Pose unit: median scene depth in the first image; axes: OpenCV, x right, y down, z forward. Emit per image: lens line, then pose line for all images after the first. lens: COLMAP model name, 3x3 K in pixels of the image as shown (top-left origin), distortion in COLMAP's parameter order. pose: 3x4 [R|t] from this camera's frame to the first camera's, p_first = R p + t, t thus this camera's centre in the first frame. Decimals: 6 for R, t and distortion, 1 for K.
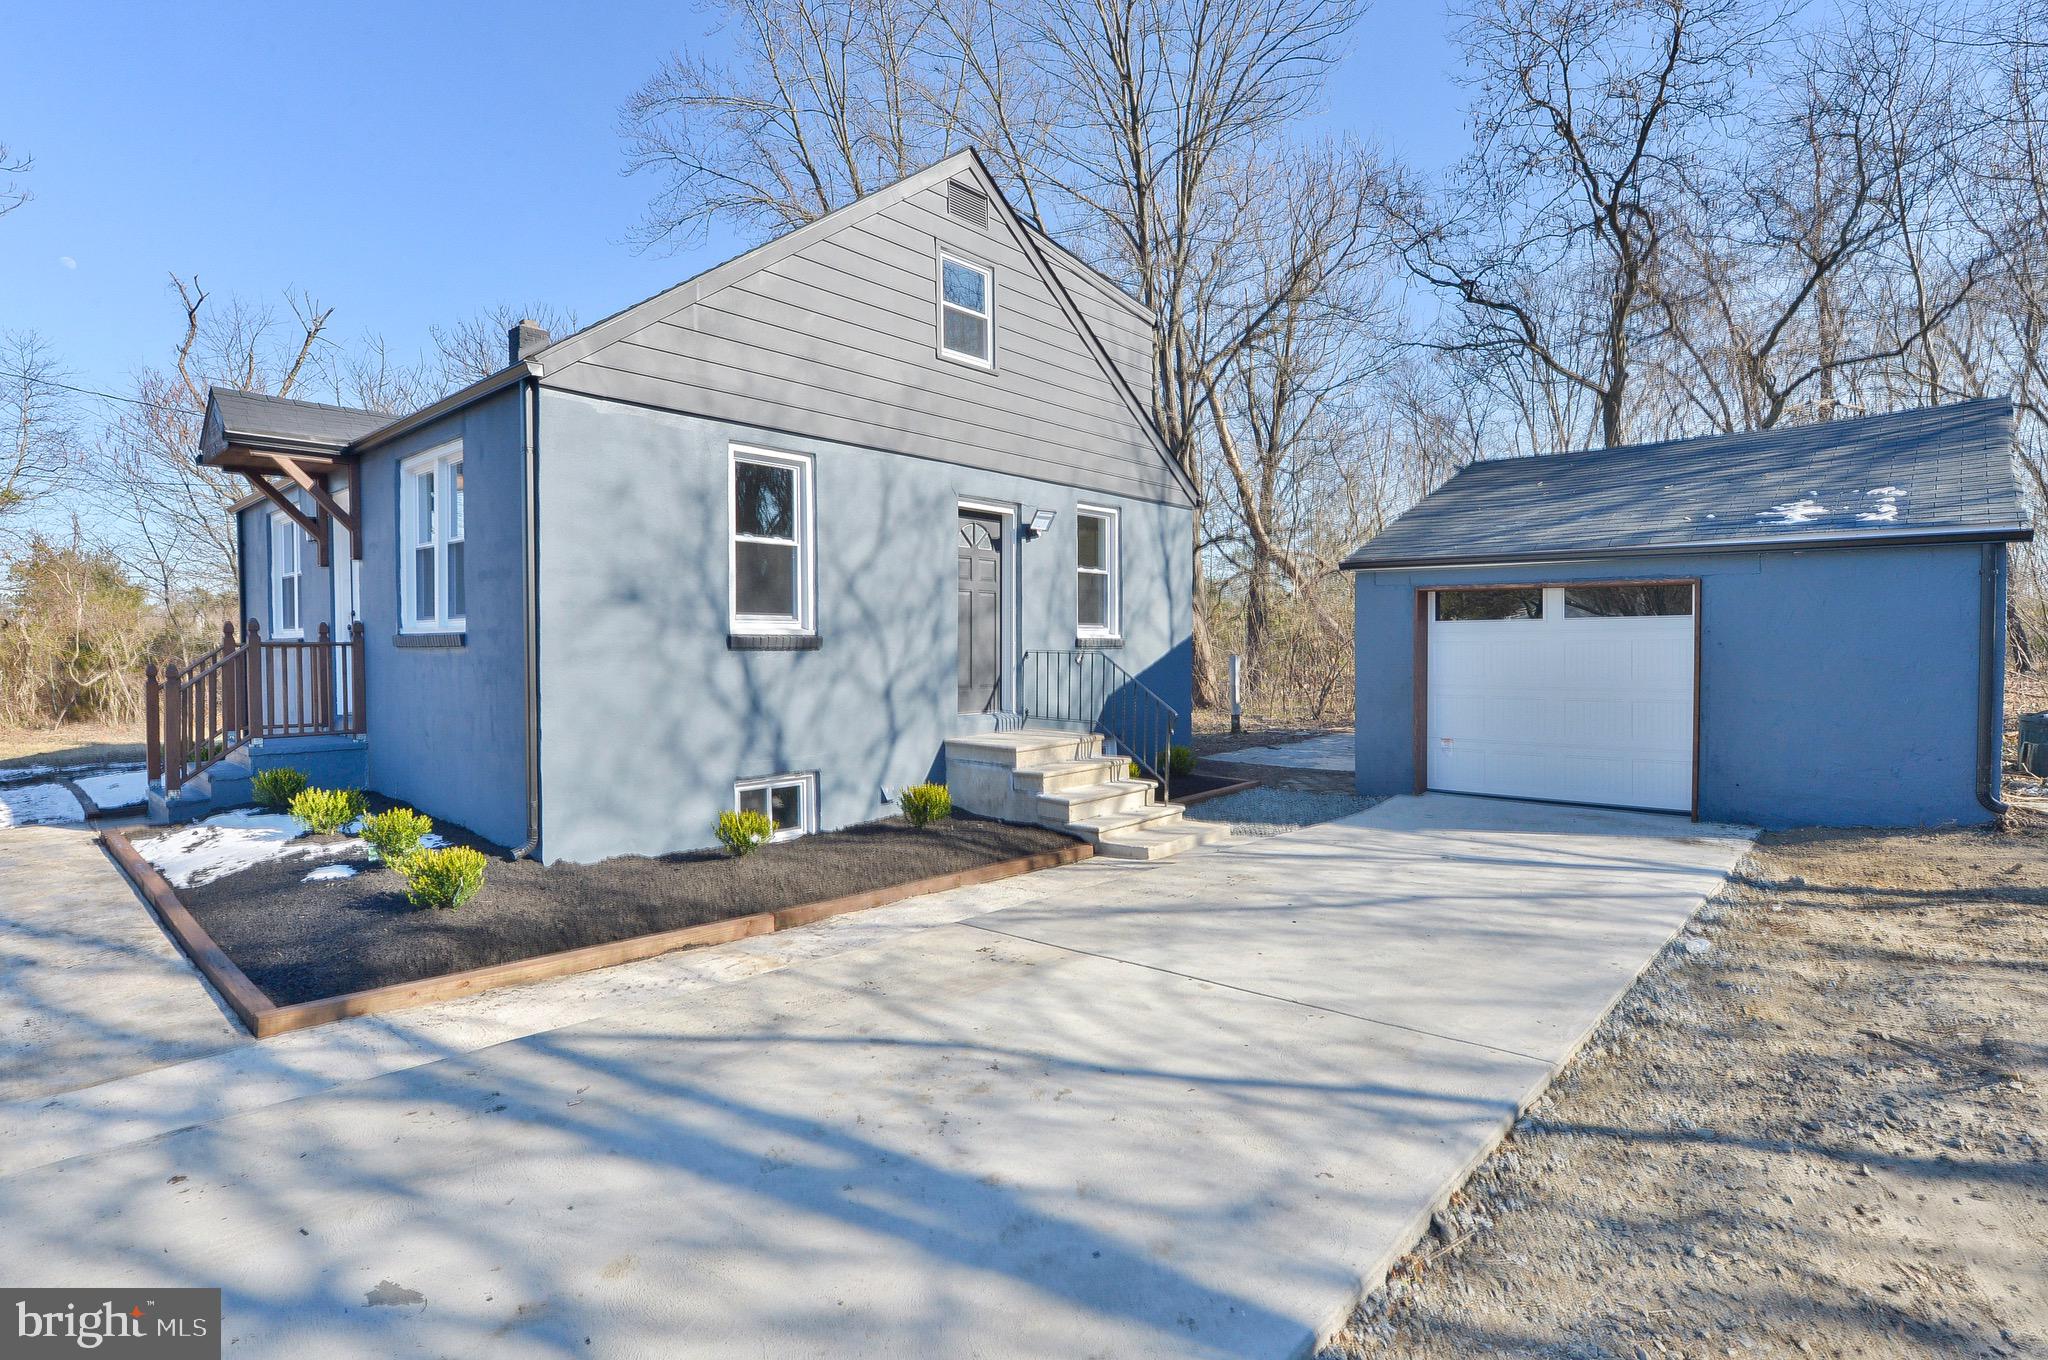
lens RADIAL K [[1051.3, 0, 1024.0], [0, 1051.3, 680.0], [0, 0, 1]] dist [0.000719, 0.000297]
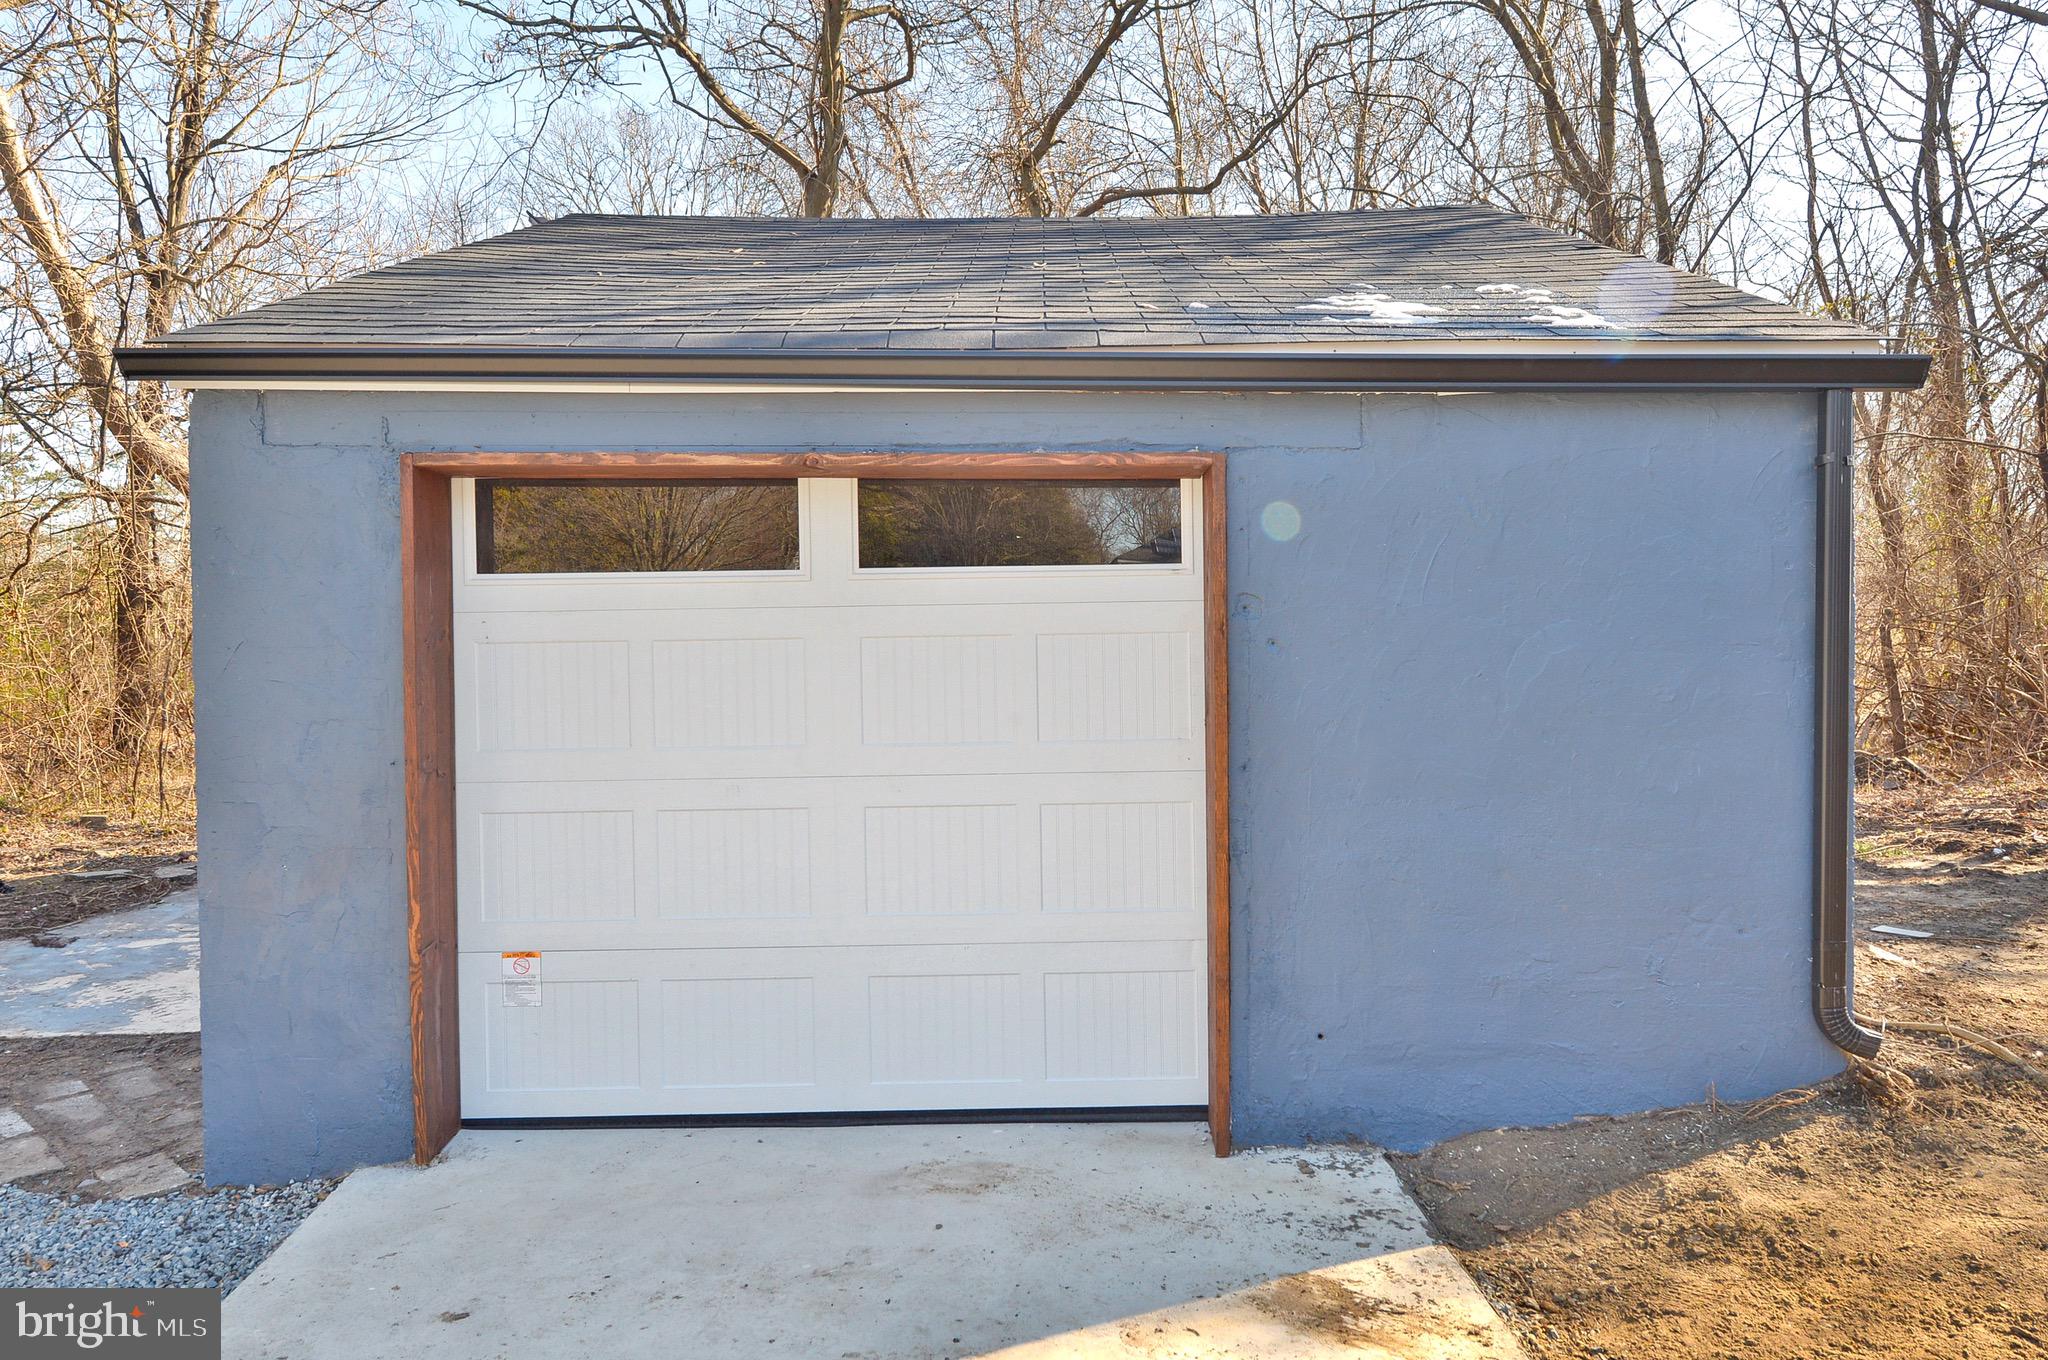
lens RADIAL K [[1420.6, 0, 1024.0], [0, 1420.6, 680.0], [0, 0, 1]] dist [-0.035860, -0.000769]
pose [[0.753088, -0.021429, 0.657571, 0.242476], [0.030874, 0.999519, -0.002787, -0.019768], [-0.657195, 0.022401, 0.753387, 0.592550]]
